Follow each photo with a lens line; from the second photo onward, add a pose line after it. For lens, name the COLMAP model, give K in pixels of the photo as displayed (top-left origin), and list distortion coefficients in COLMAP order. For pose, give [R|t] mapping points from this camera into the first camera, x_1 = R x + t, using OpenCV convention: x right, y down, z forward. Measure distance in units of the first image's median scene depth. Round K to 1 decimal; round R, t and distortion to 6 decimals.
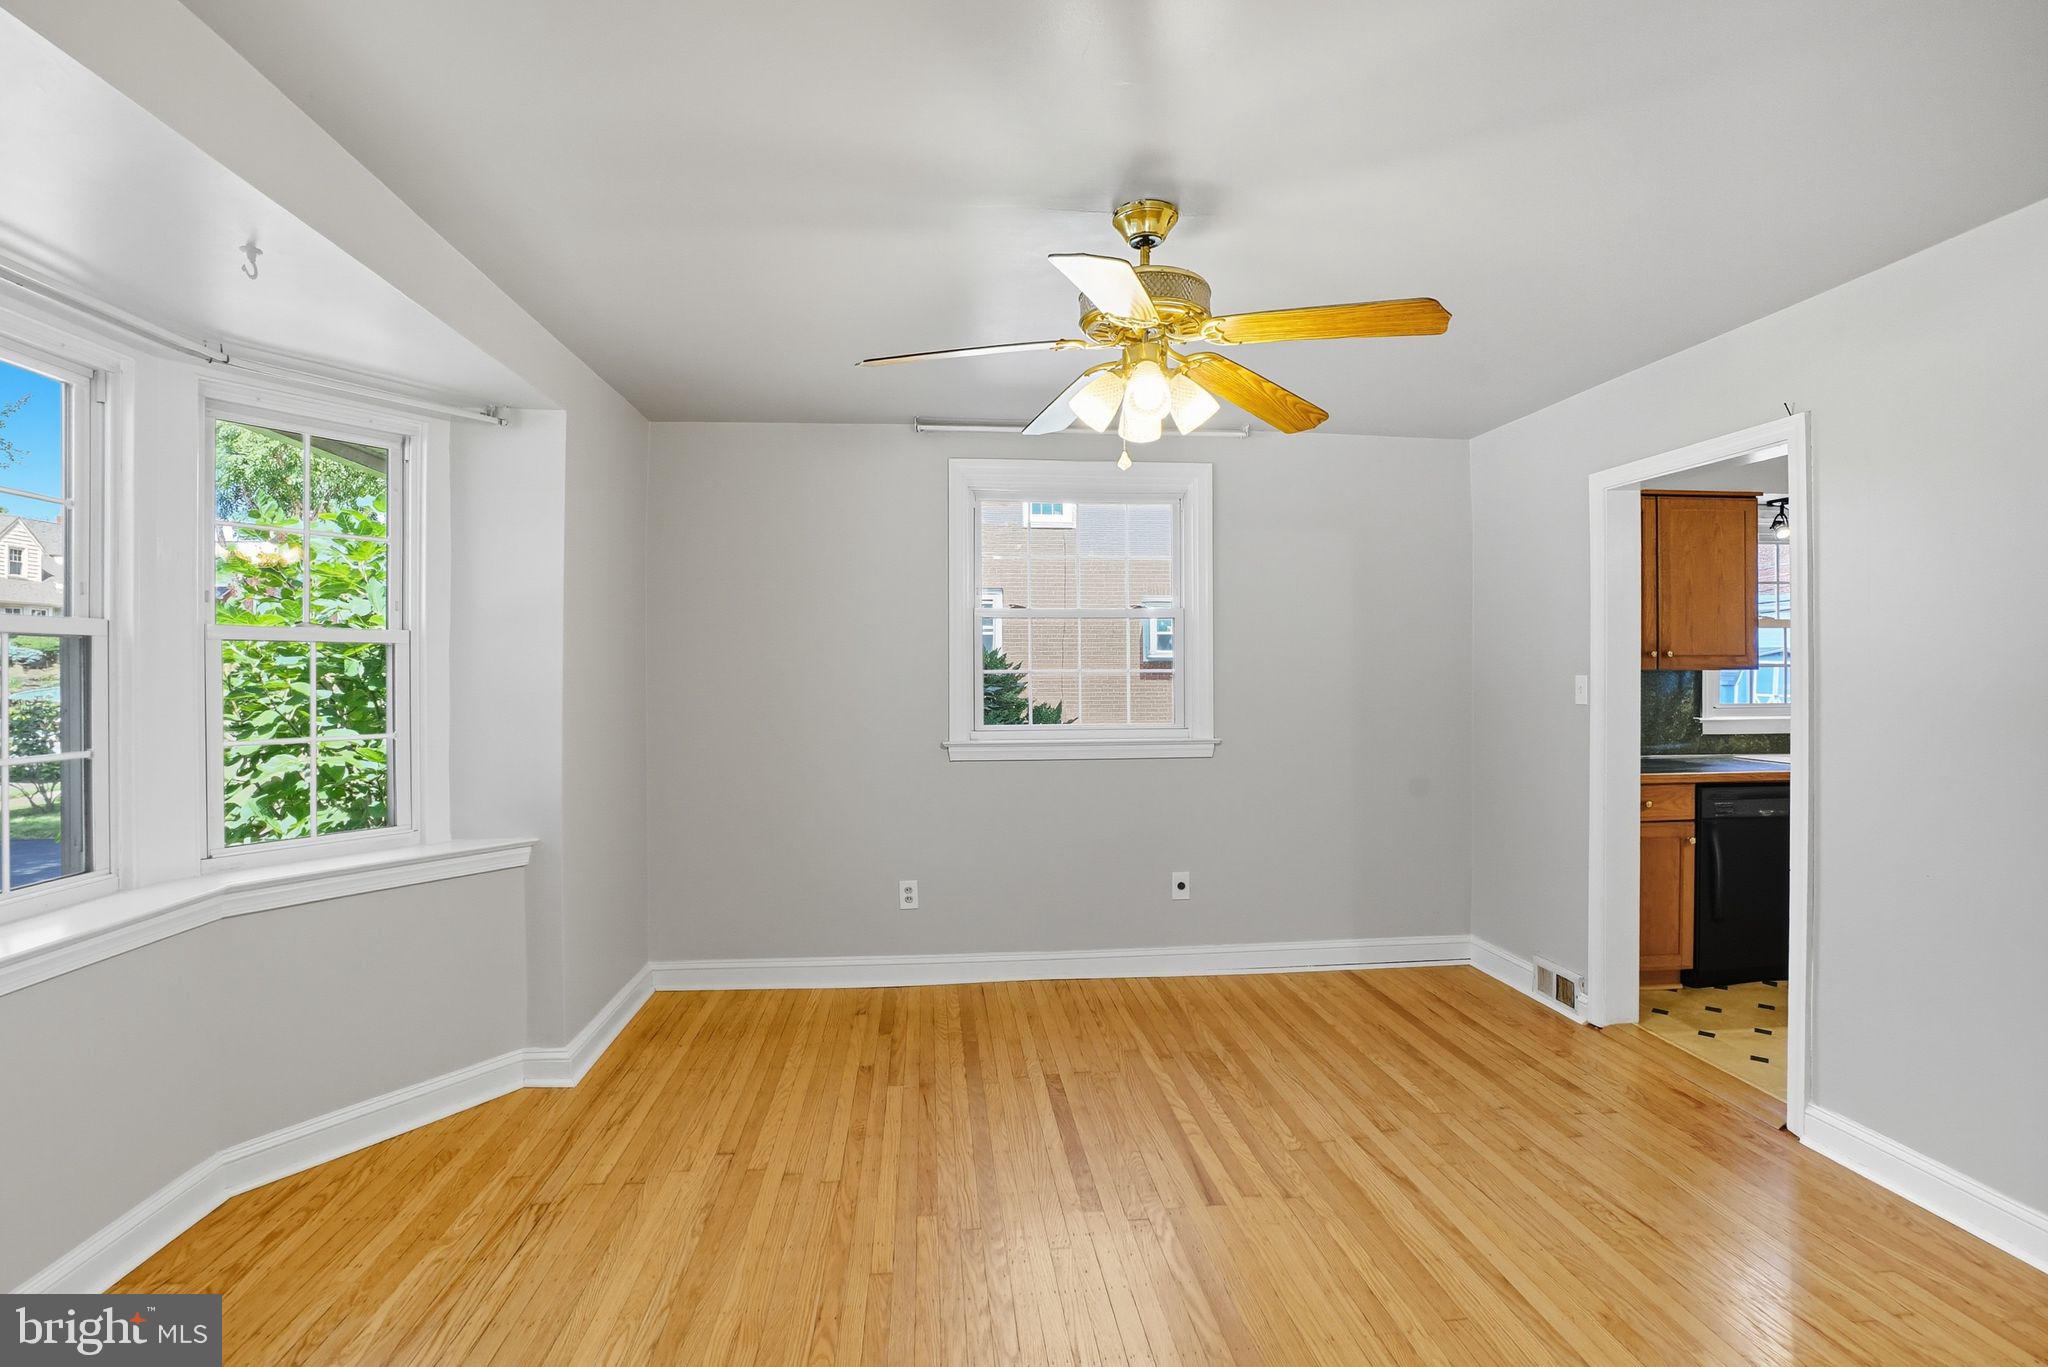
lens RADIAL K [[968.1, 0, 1017.5], [0, 968.1, 674.9], [0, 0, 1]] dist [-0.059160, 0.024585]
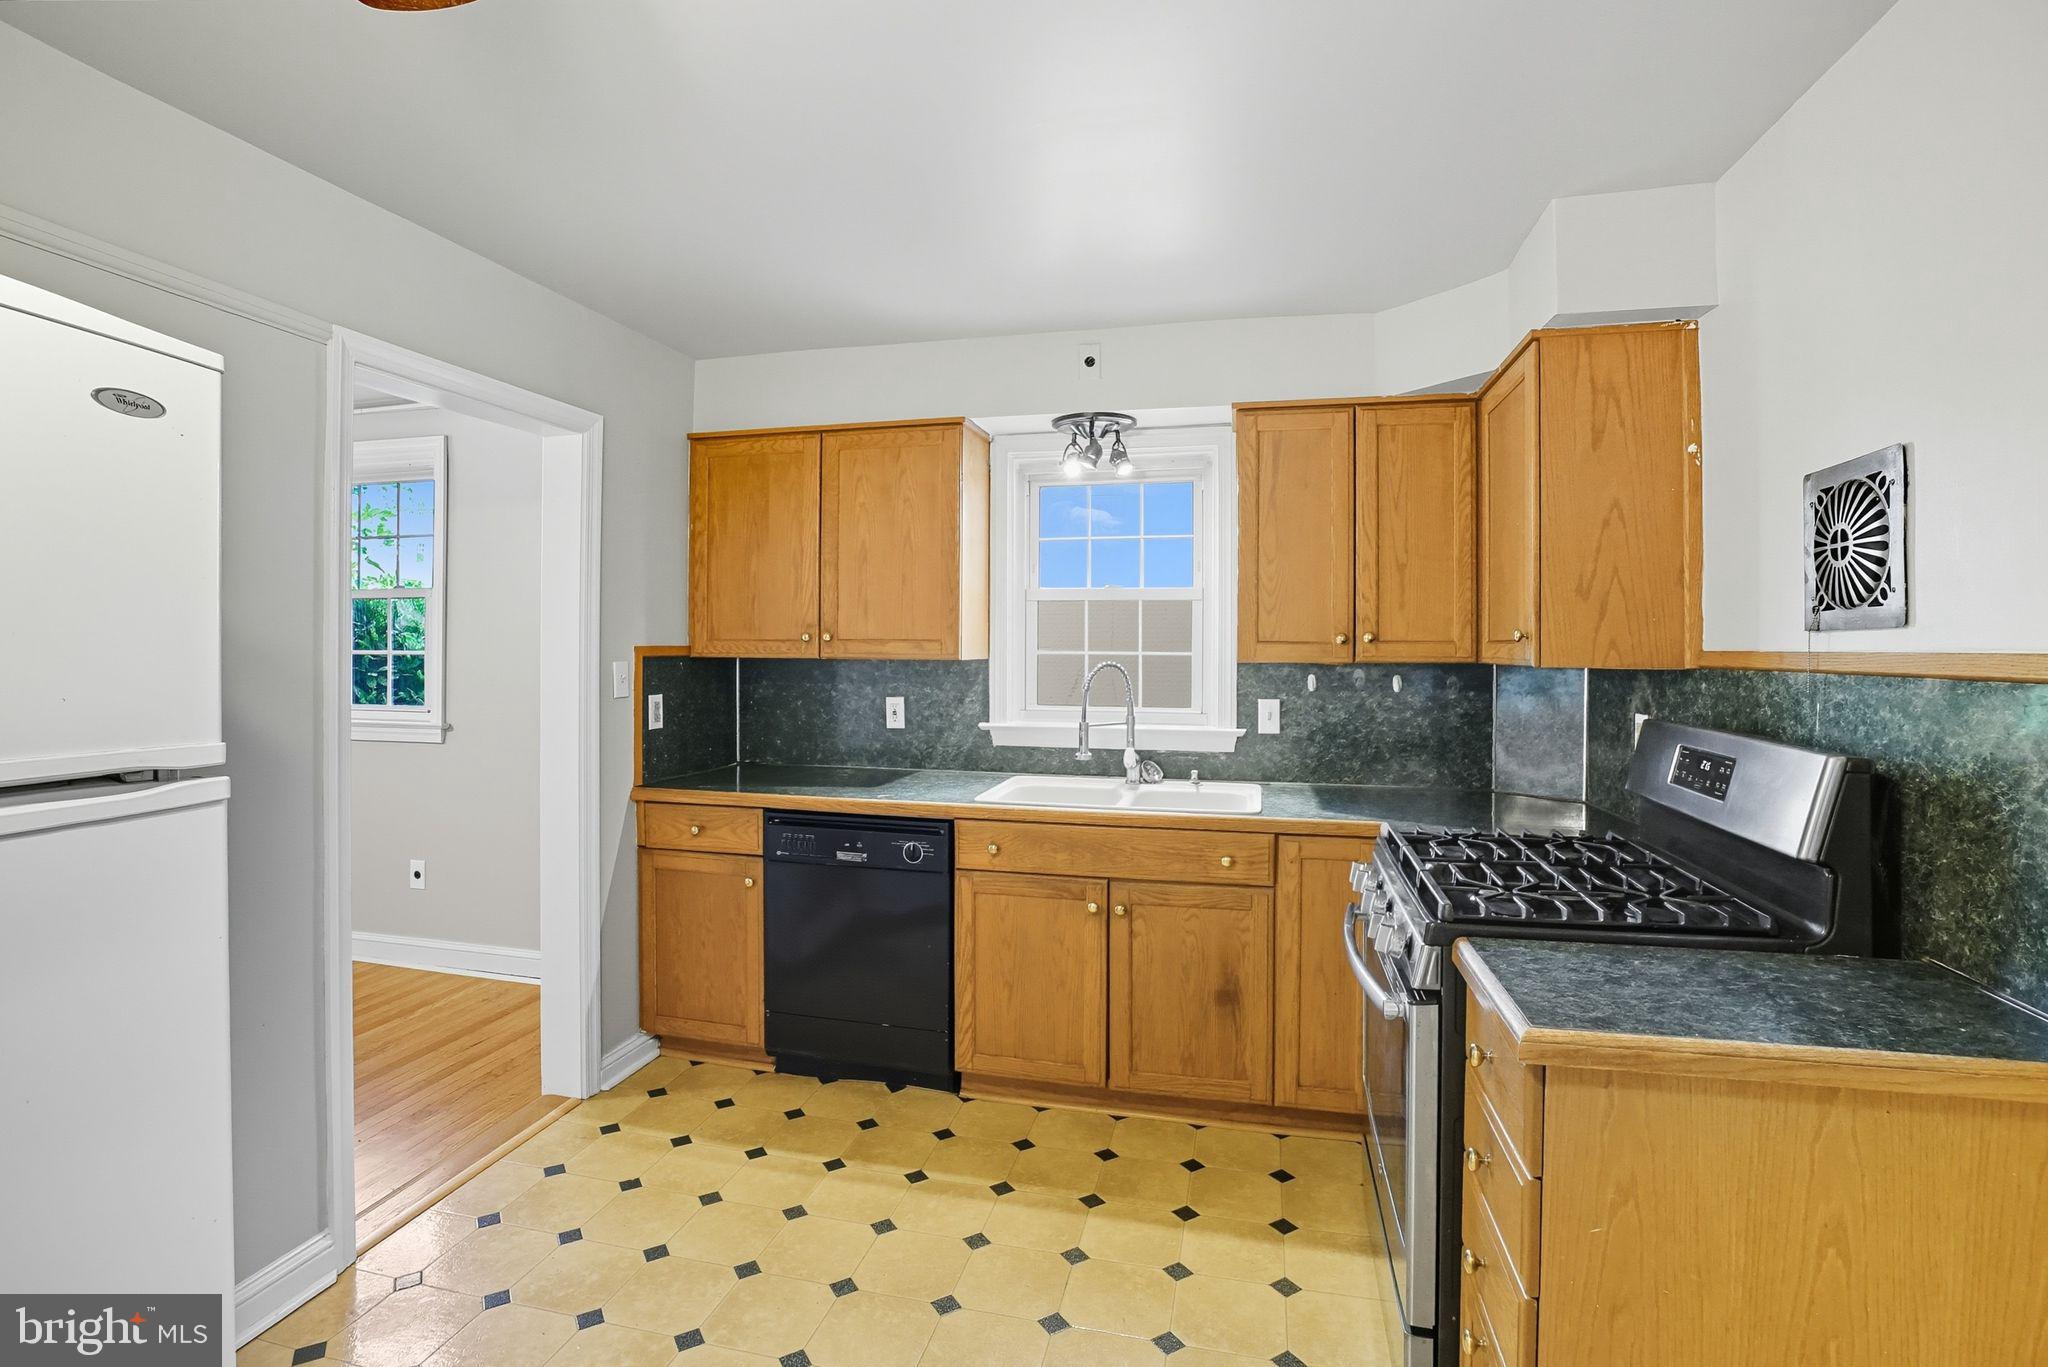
lens RADIAL K [[970.2, 0, 1019.2], [0, 970.2, 646.9], [0, 0, 1]] dist [-0.046570, 0.001117]
pose [[0.943508, 0.008320, -0.331246, 1.224737], [-0.010251, 0.999939, -0.004081, -0.014813], [0.331192, 0.007246, 0.943536, 0.345243]]
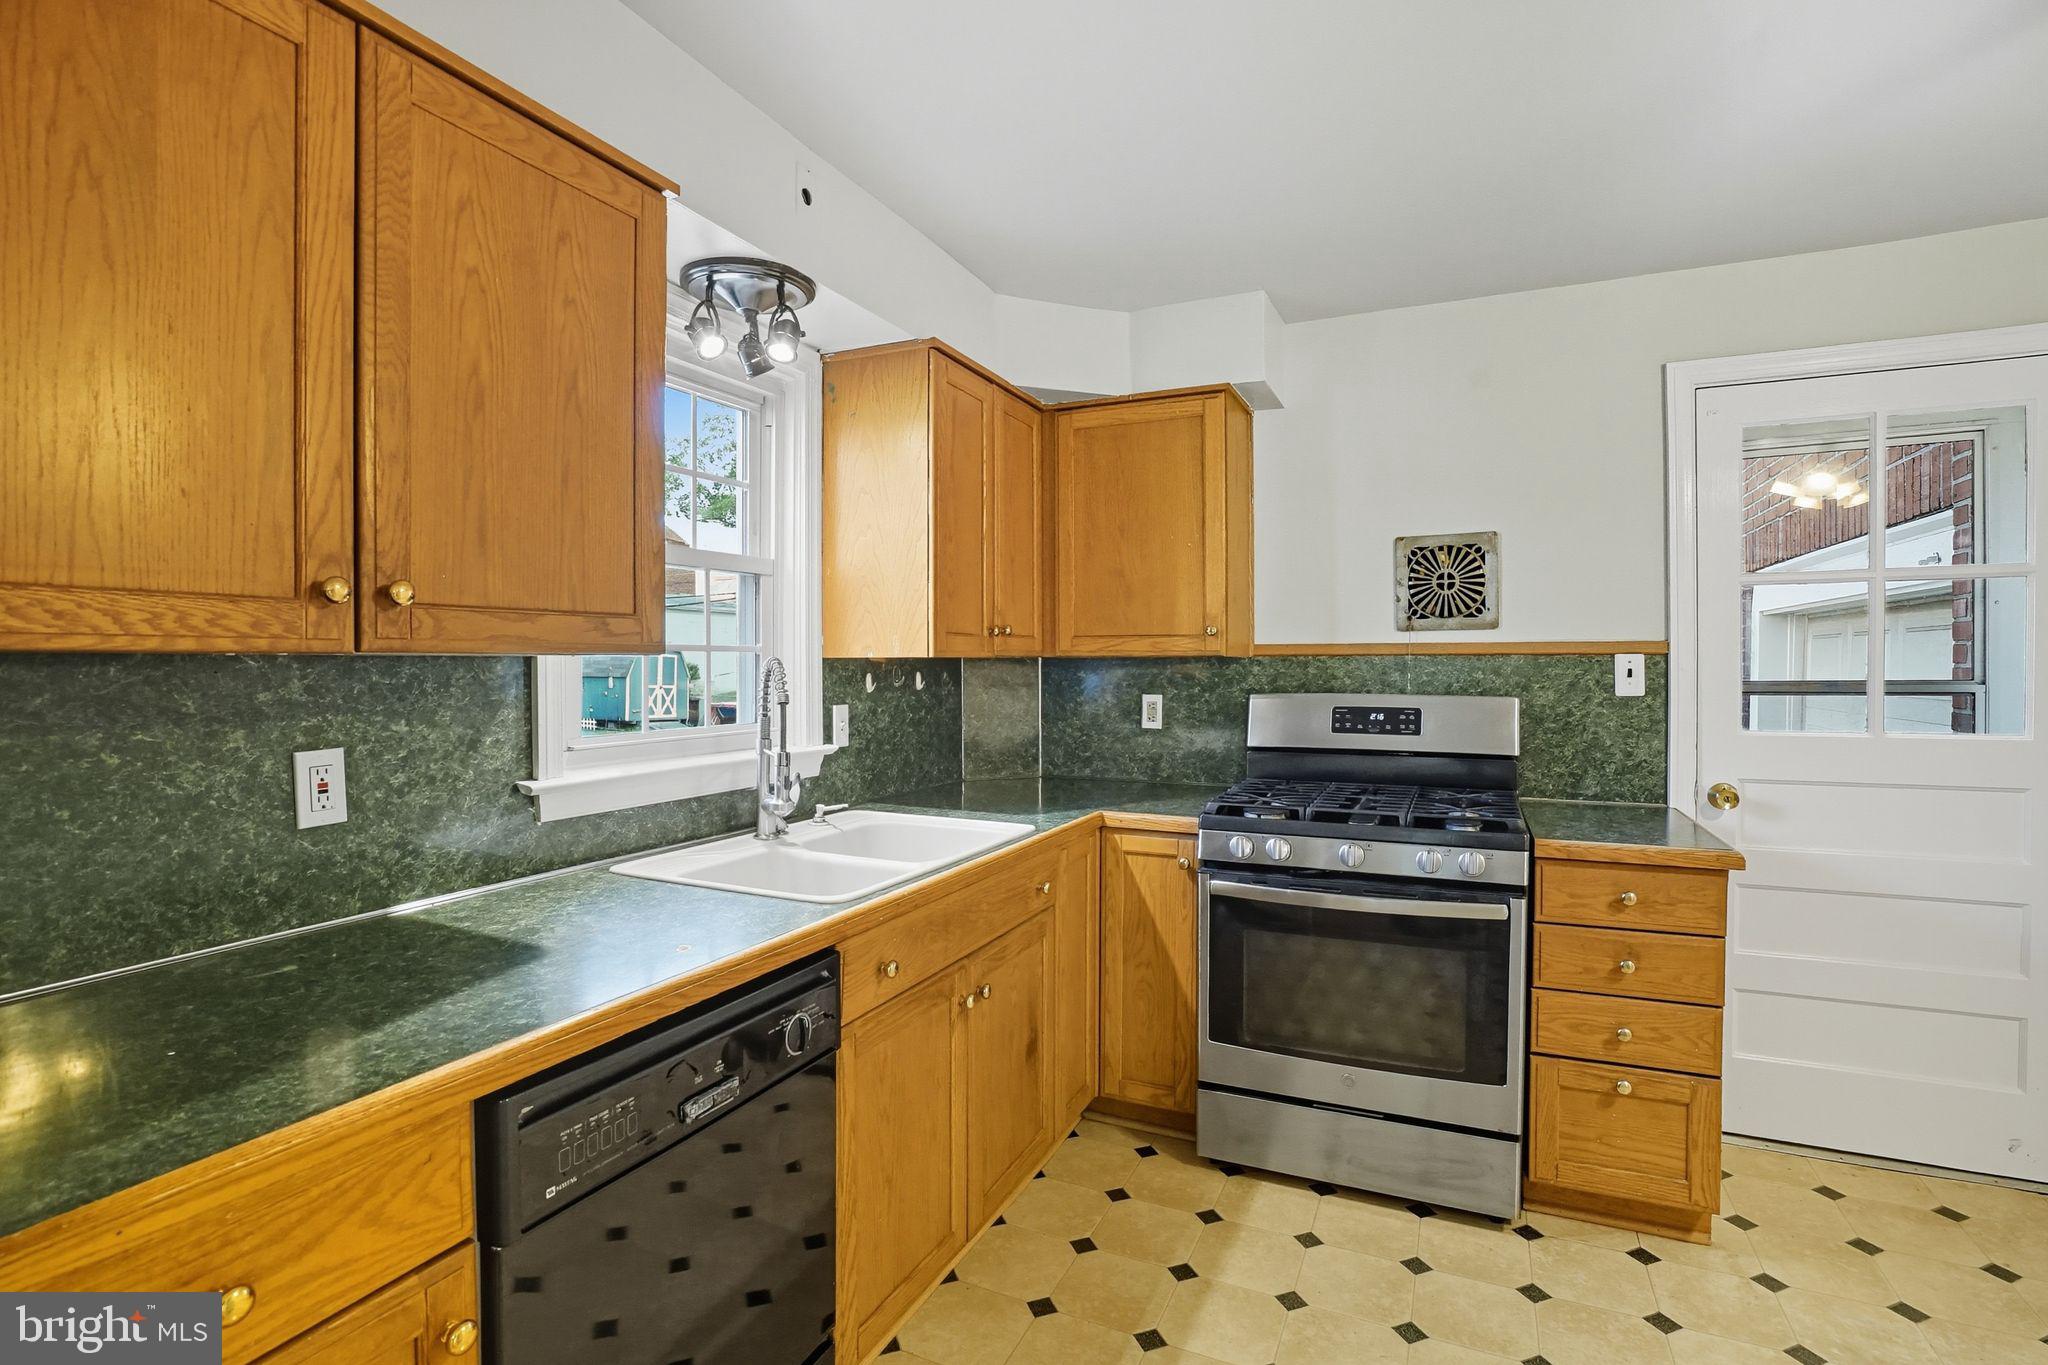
lens RADIAL K [[968.1, 0, 1017.5], [0, 968.1, 673.9], [0, 0, 1]] dist [-0.059160, 0.024585]
pose [[0.506513, -0.007890, 0.862197, 0.599373], [0.006081, 0.999966, 0.005578, 0.000954], [-0.862211, 0.002418, 0.506543, 0.777995]]
